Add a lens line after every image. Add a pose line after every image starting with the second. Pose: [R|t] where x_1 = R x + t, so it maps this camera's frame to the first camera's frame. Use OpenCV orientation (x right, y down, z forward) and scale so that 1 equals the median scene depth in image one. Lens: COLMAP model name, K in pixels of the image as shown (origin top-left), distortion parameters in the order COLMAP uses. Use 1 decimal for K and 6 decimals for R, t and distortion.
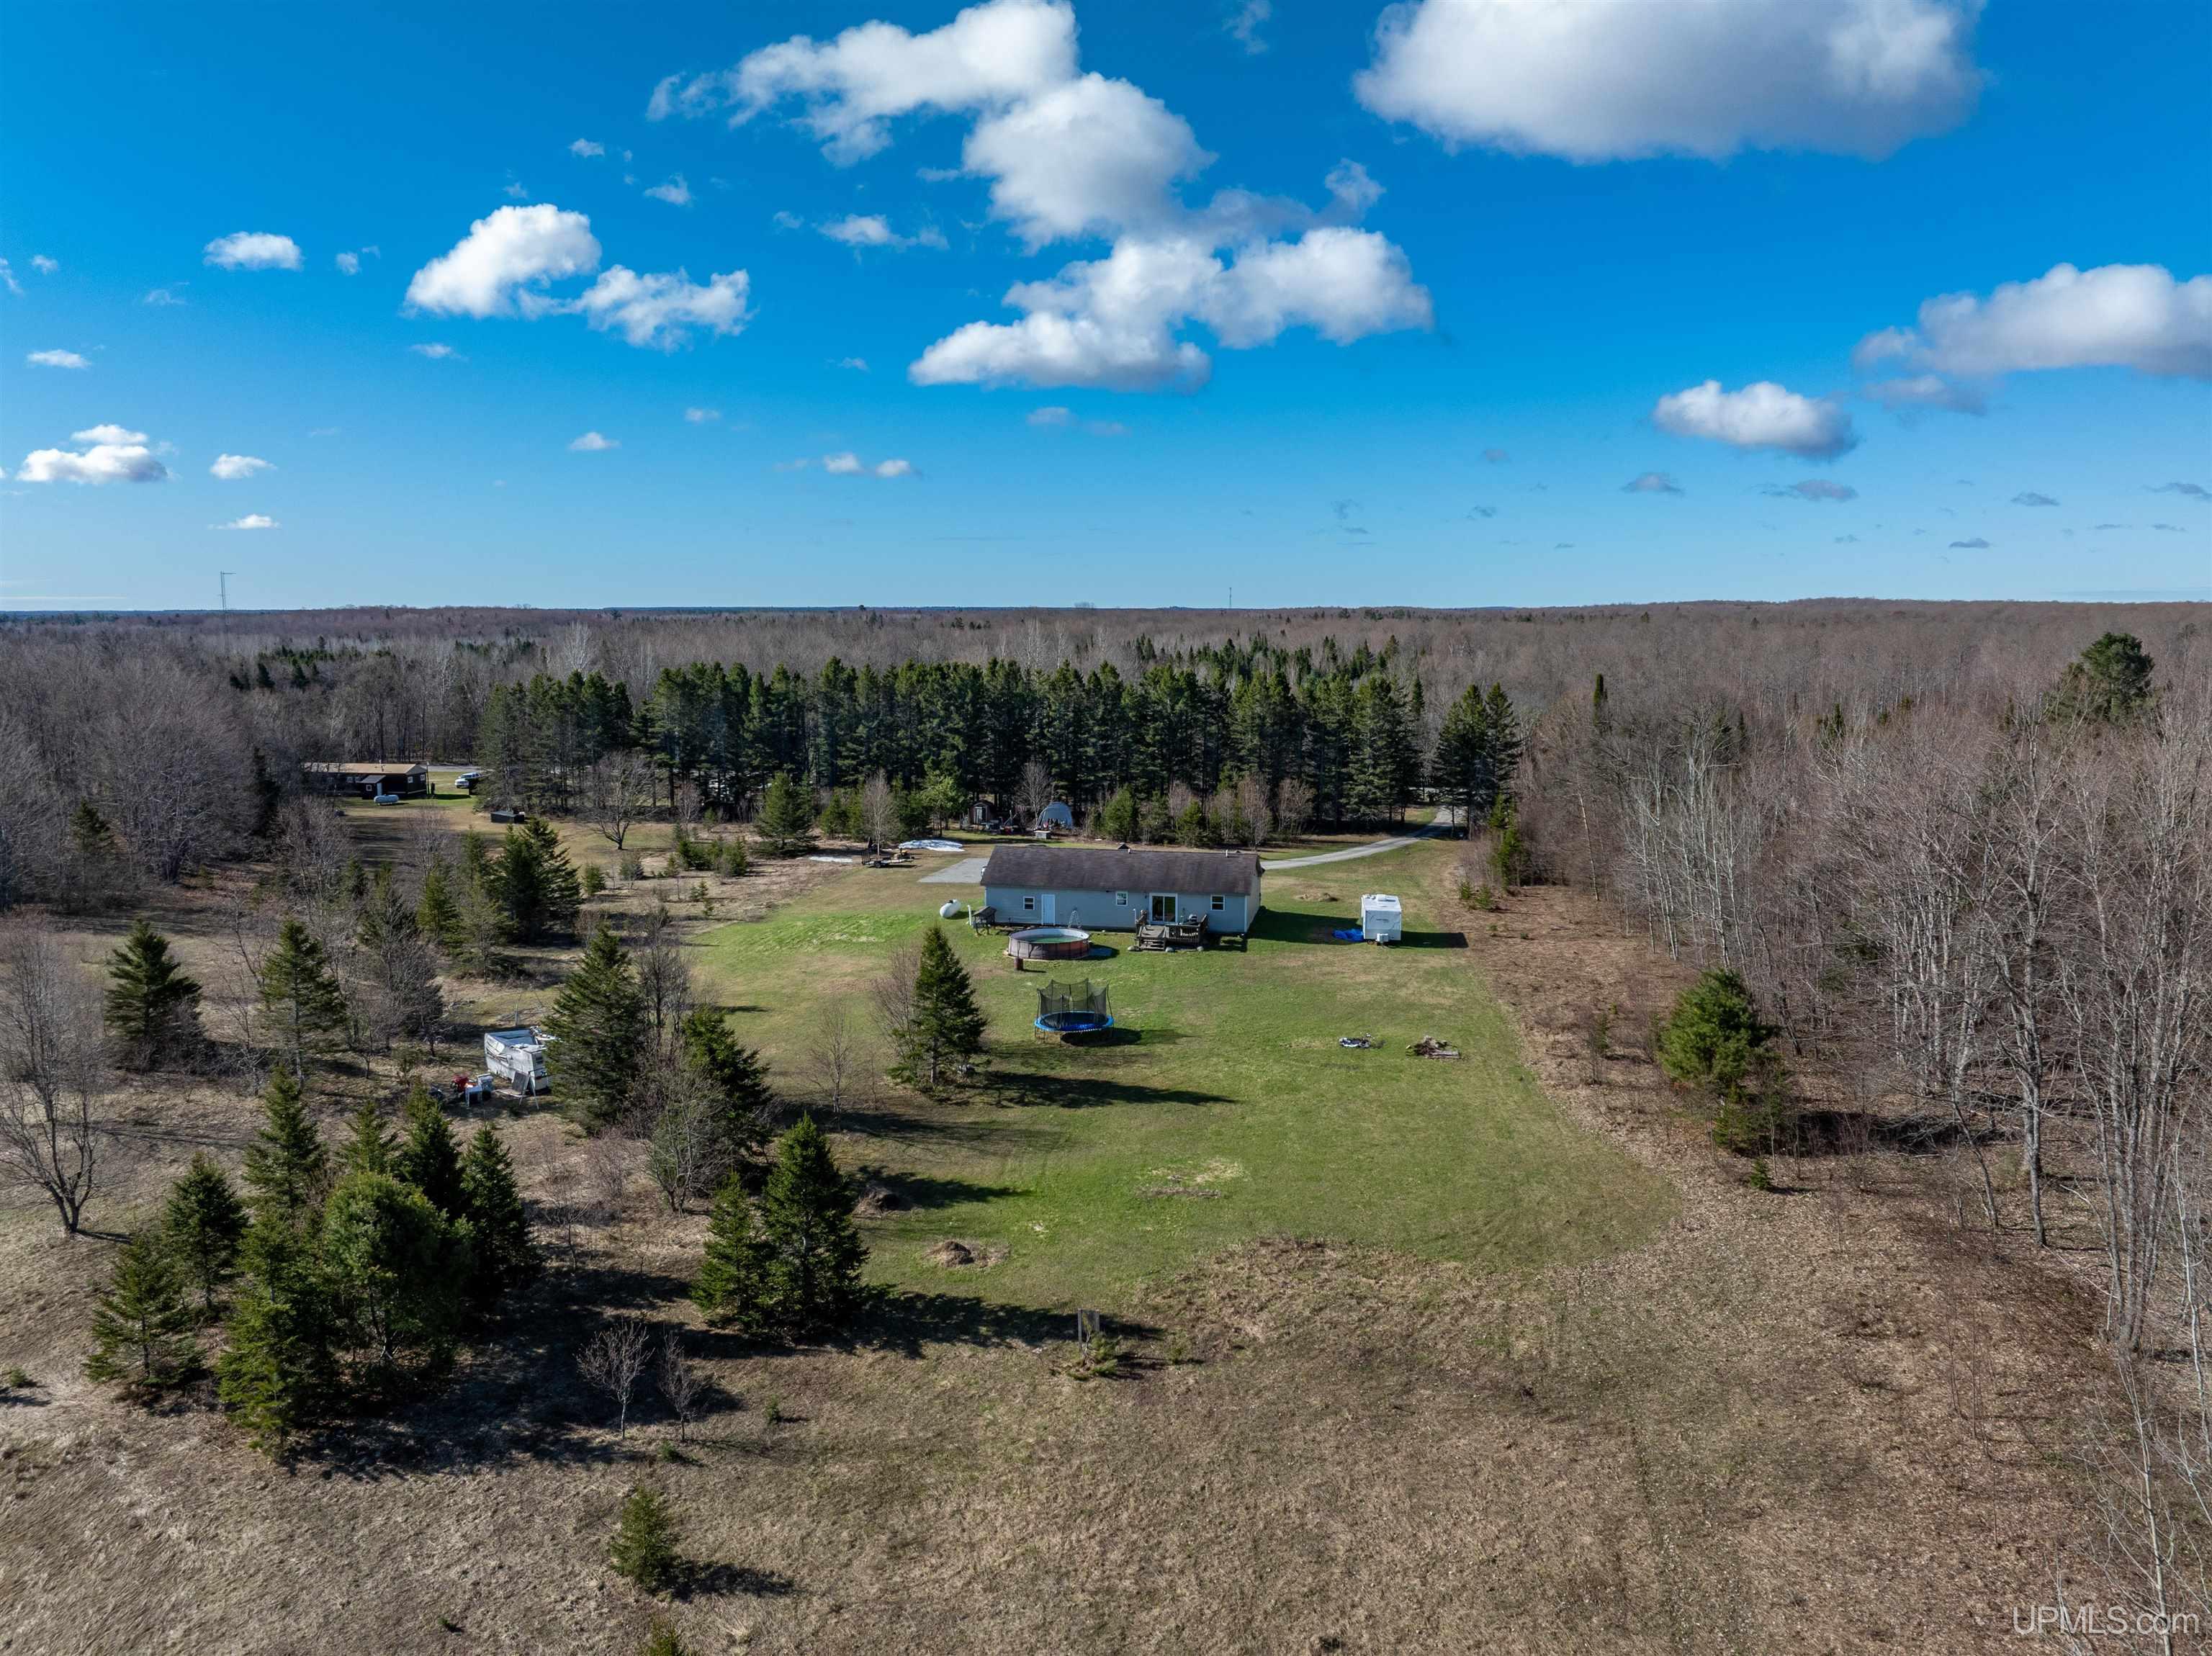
lens RADIAL K [[1554.2, 0, 1118.6], [0, 1554.2, 821.3], [0, 0, 1]] dist [-0.039737, -0.003004]
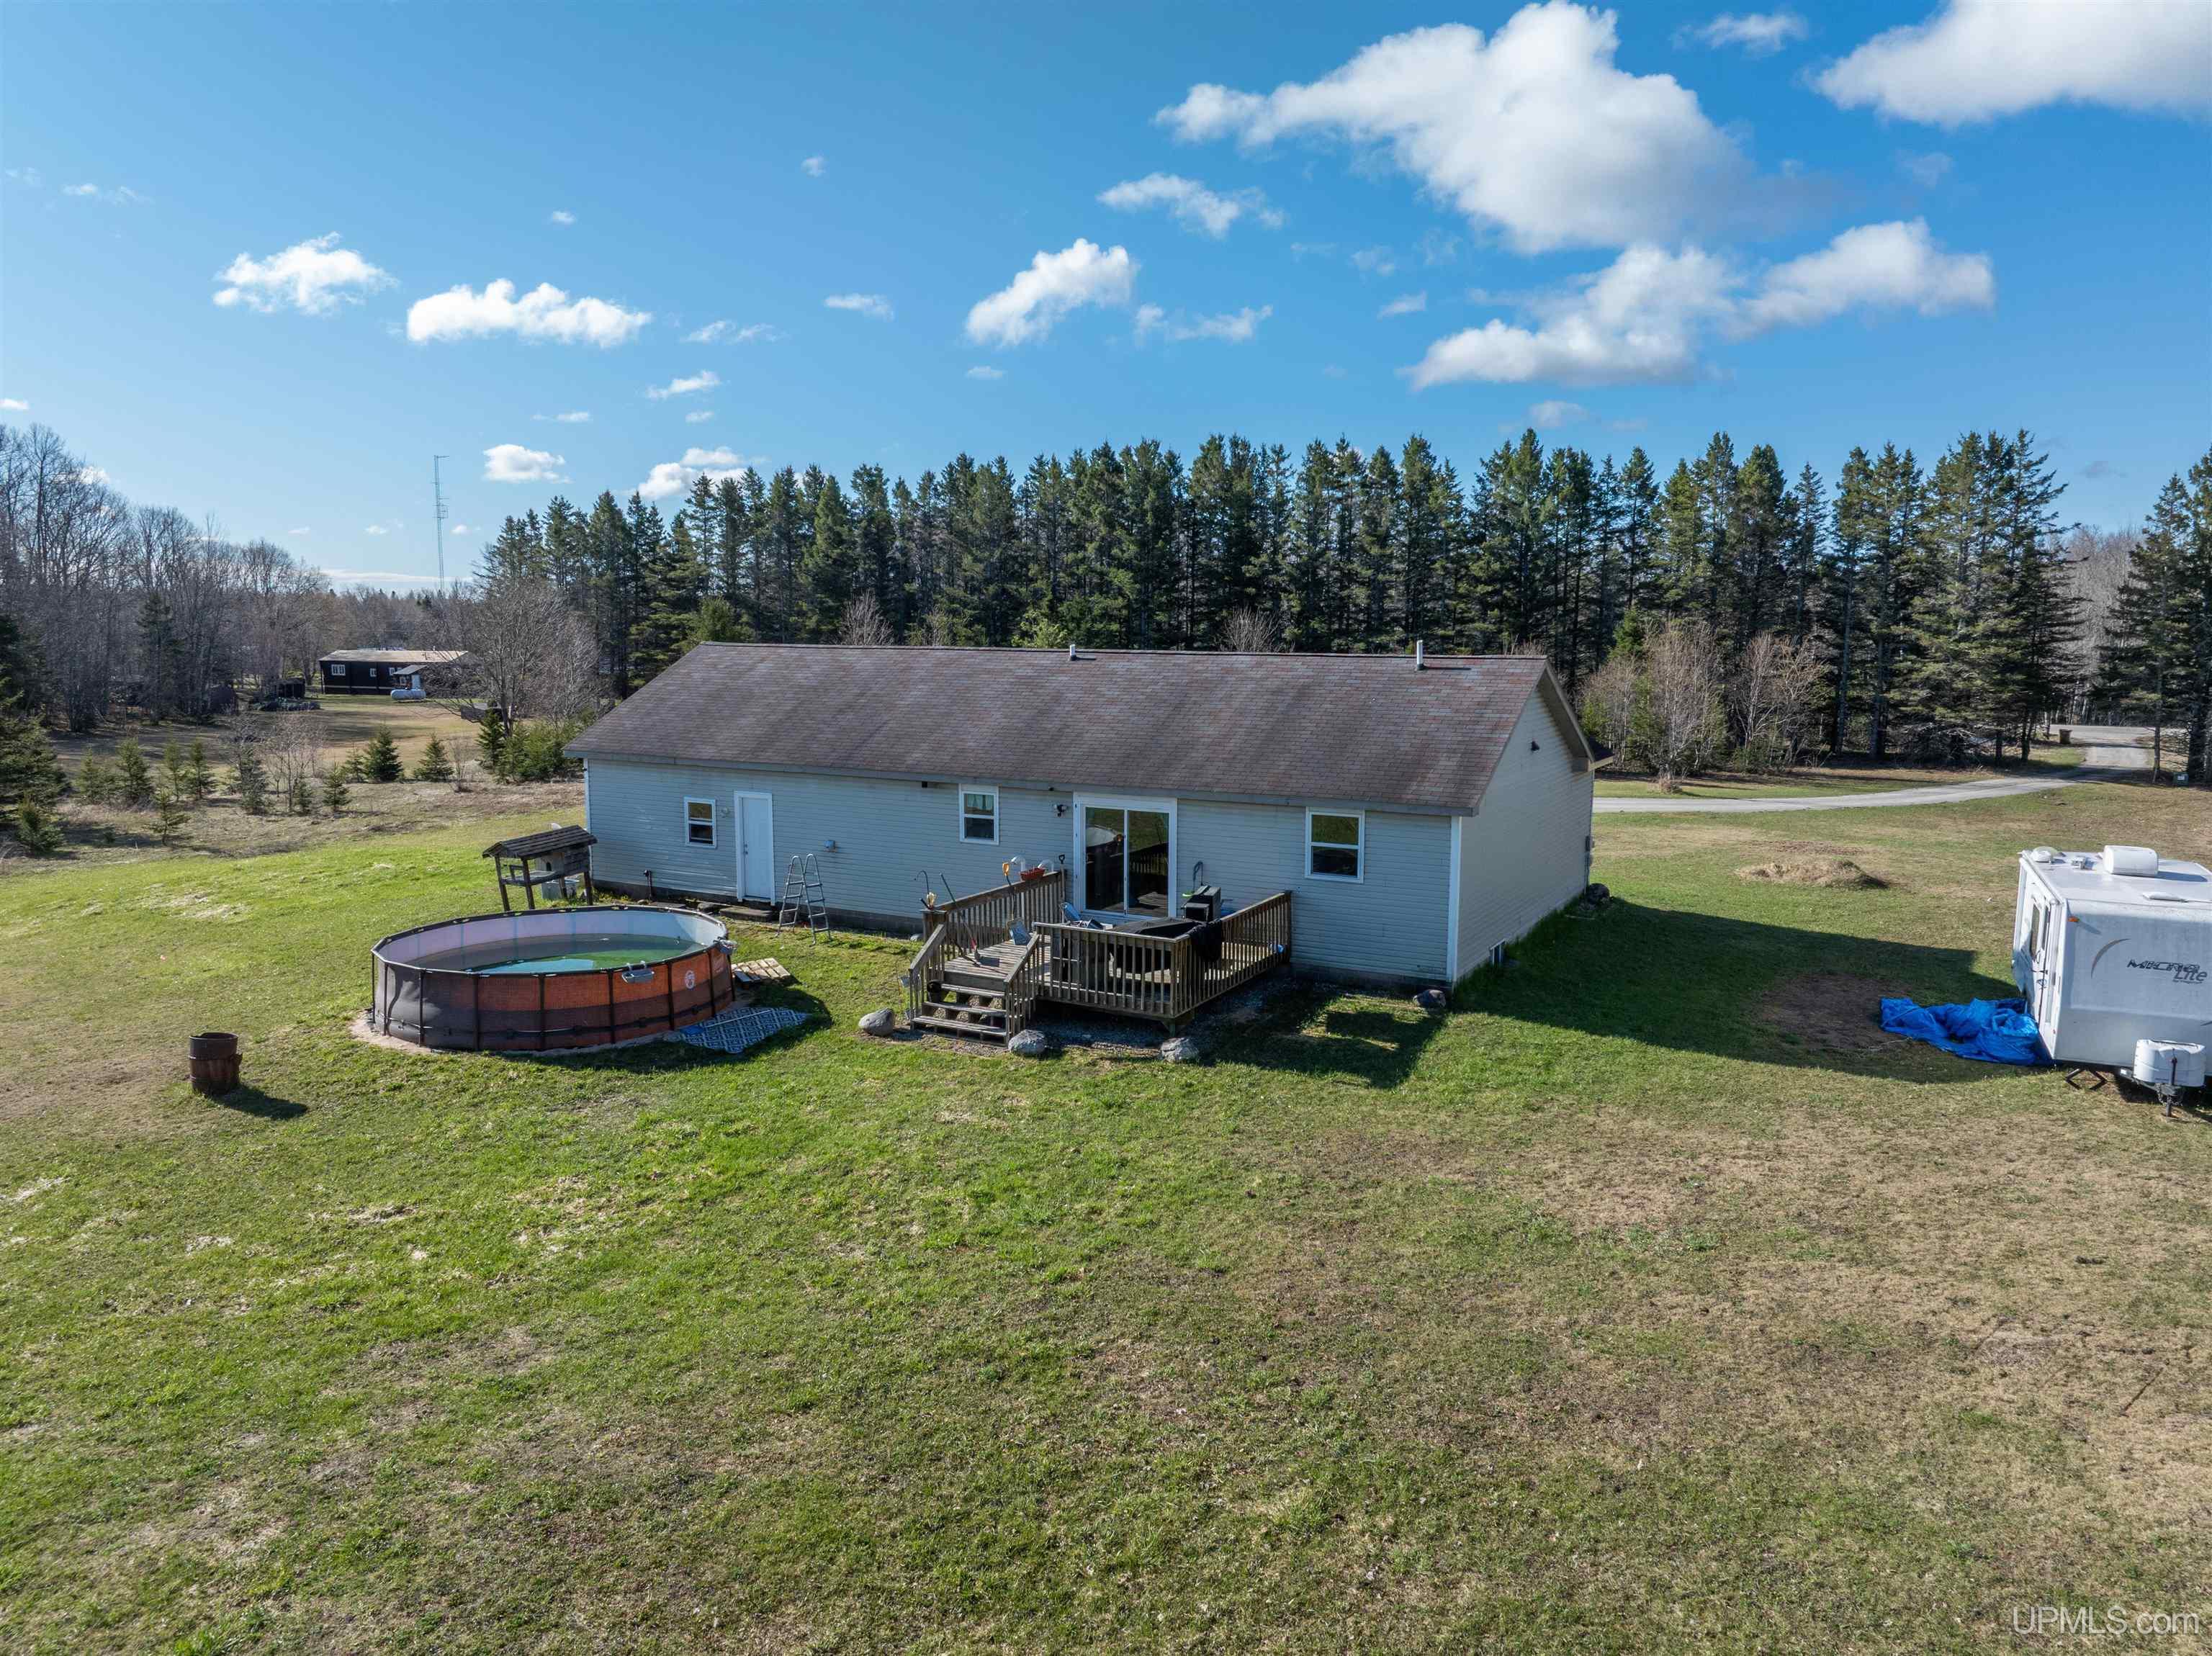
lens RADIAL K [[1554.2, 0, 1118.6], [0, 1554.2, 821.3], [0, 0, 1]] dist [-0.039737, -0.003004]
pose [[0.951665, 0.040665, -0.304433, 0.066259], [-0.040999, 0.999145, 0.005297, 0.031568], [0.304388, 0.007440, 0.952519, 0.496623]]
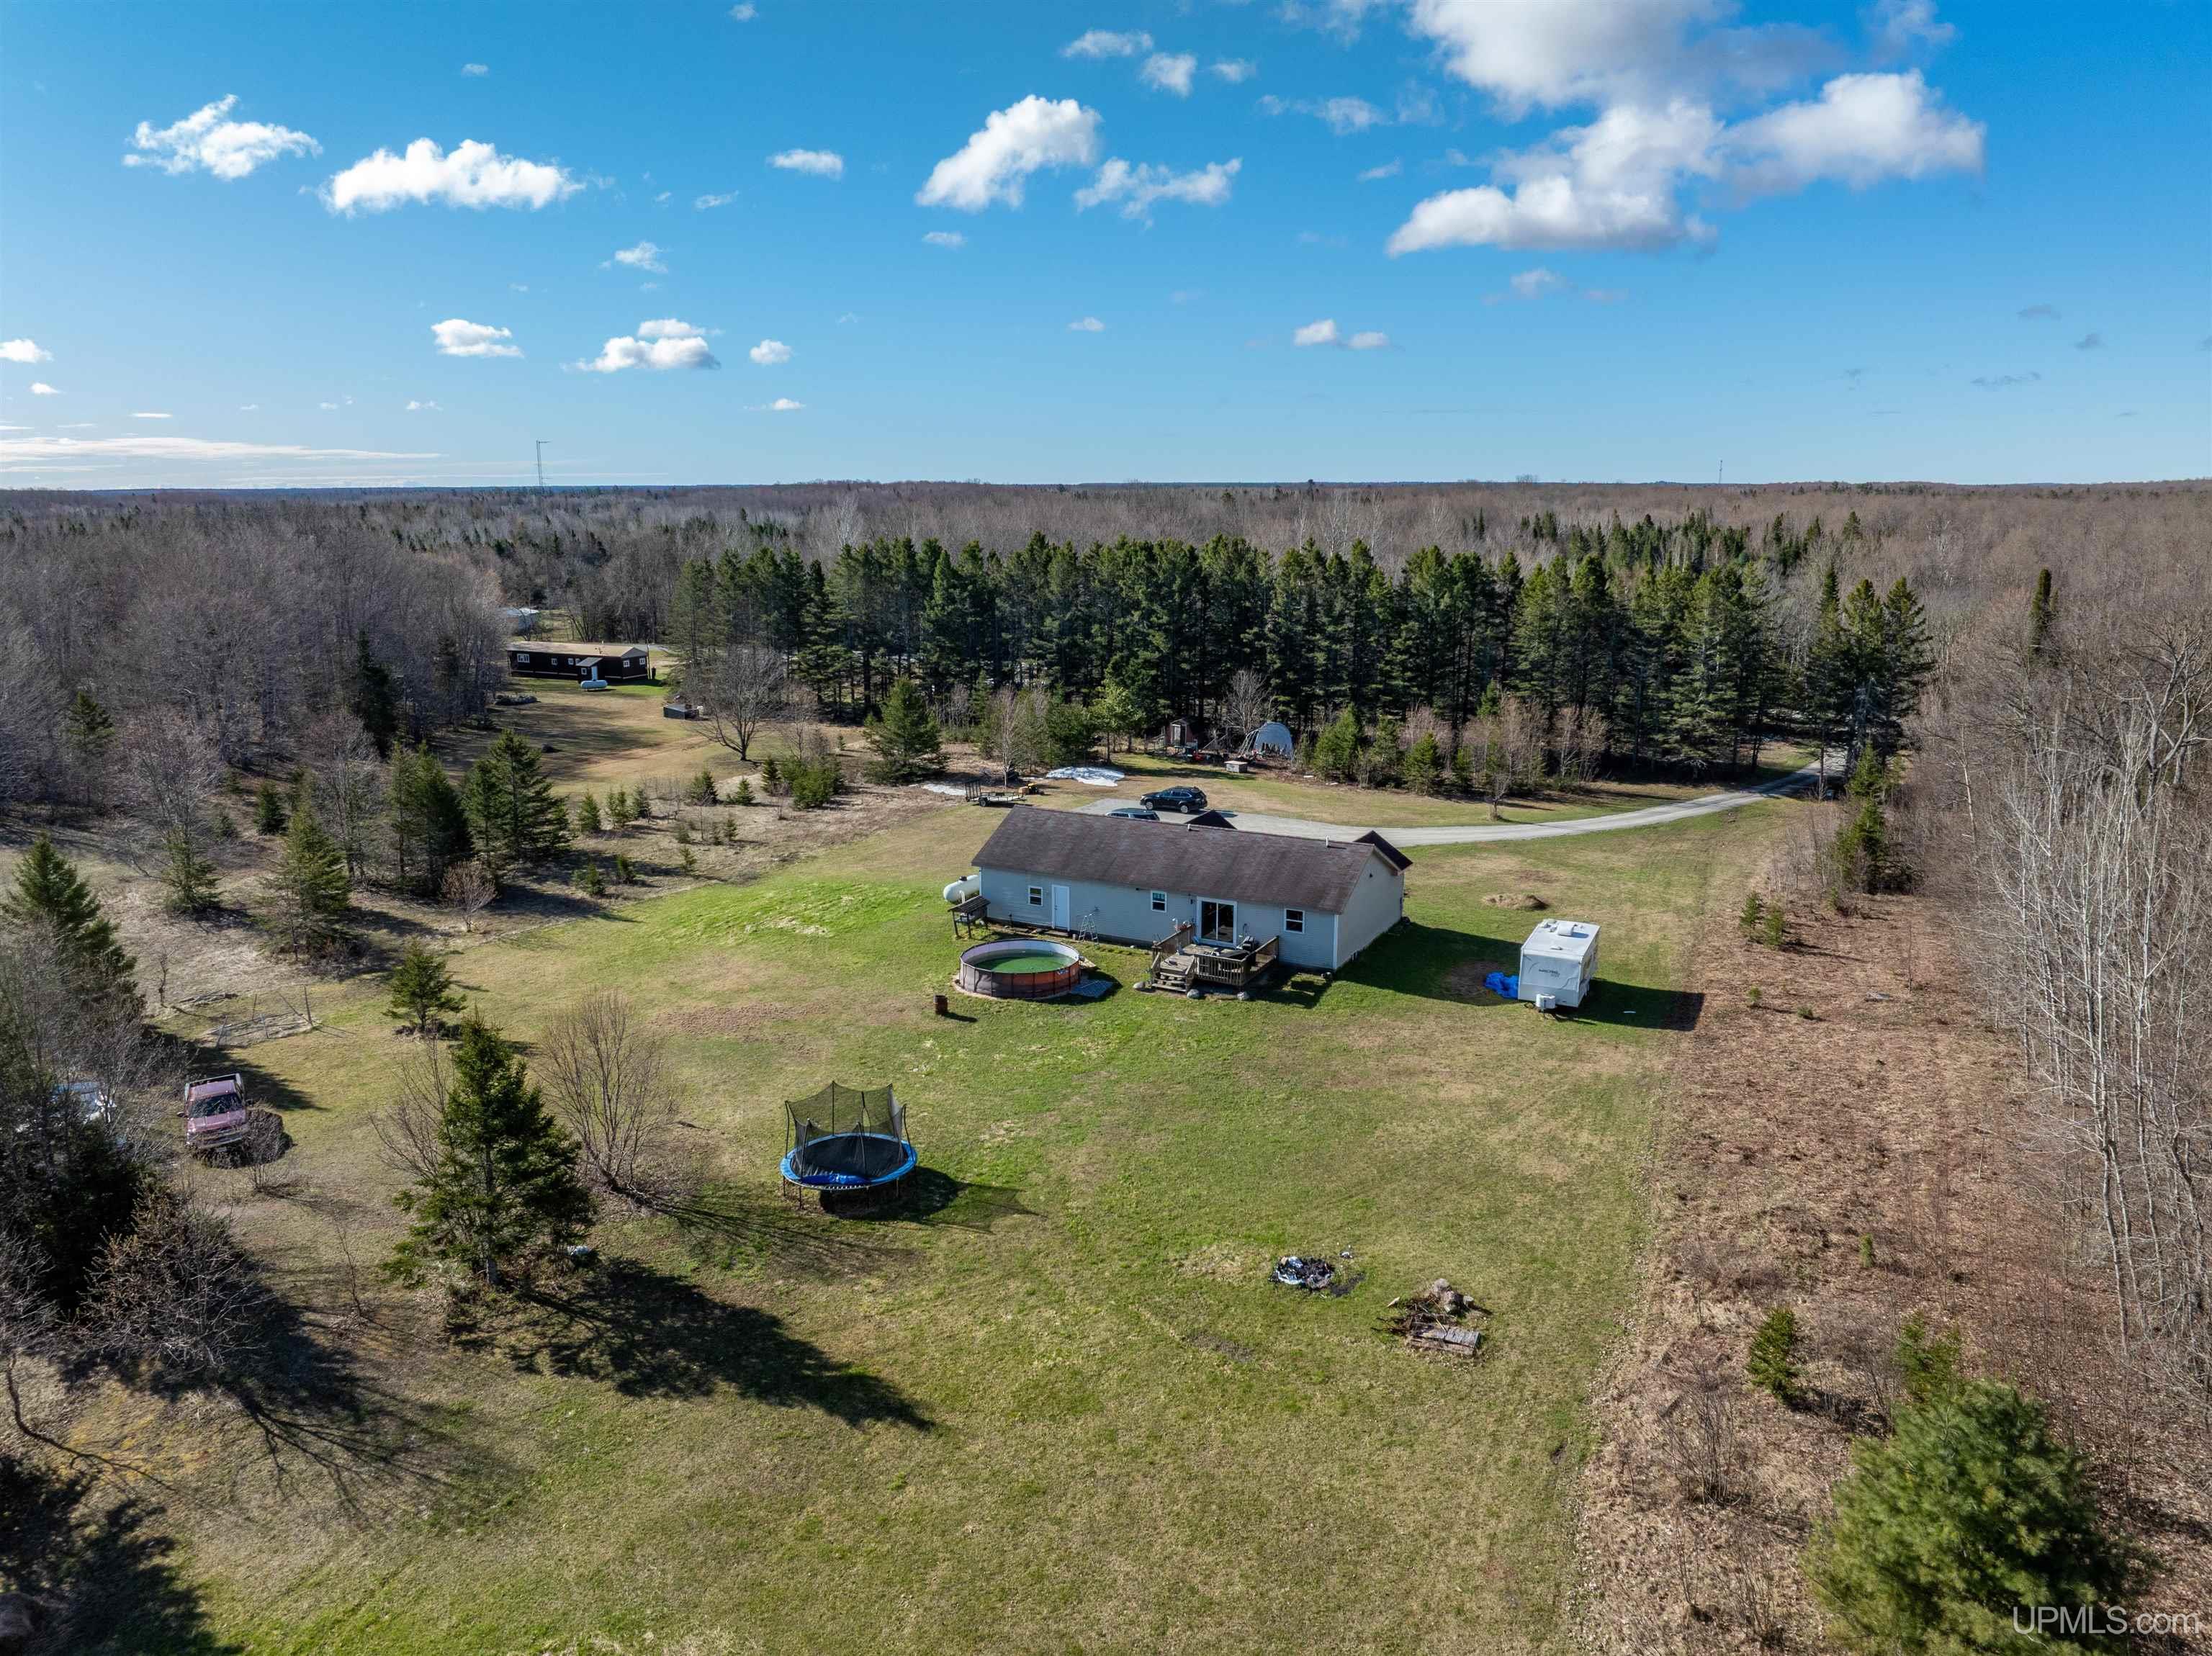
lens RADIAL K [[1554.2, 0, 1118.6], [0, 1554.2, 821.3], [0, 0, 1]] dist [-0.039737, -0.003004]
pose [[0.956260, 0.059132, -0.286478, 0.113347], [-0.036553, 0.995834, 0.083535, -0.025508], [0.290224, -0.069409, 0.954438, 0.235569]]
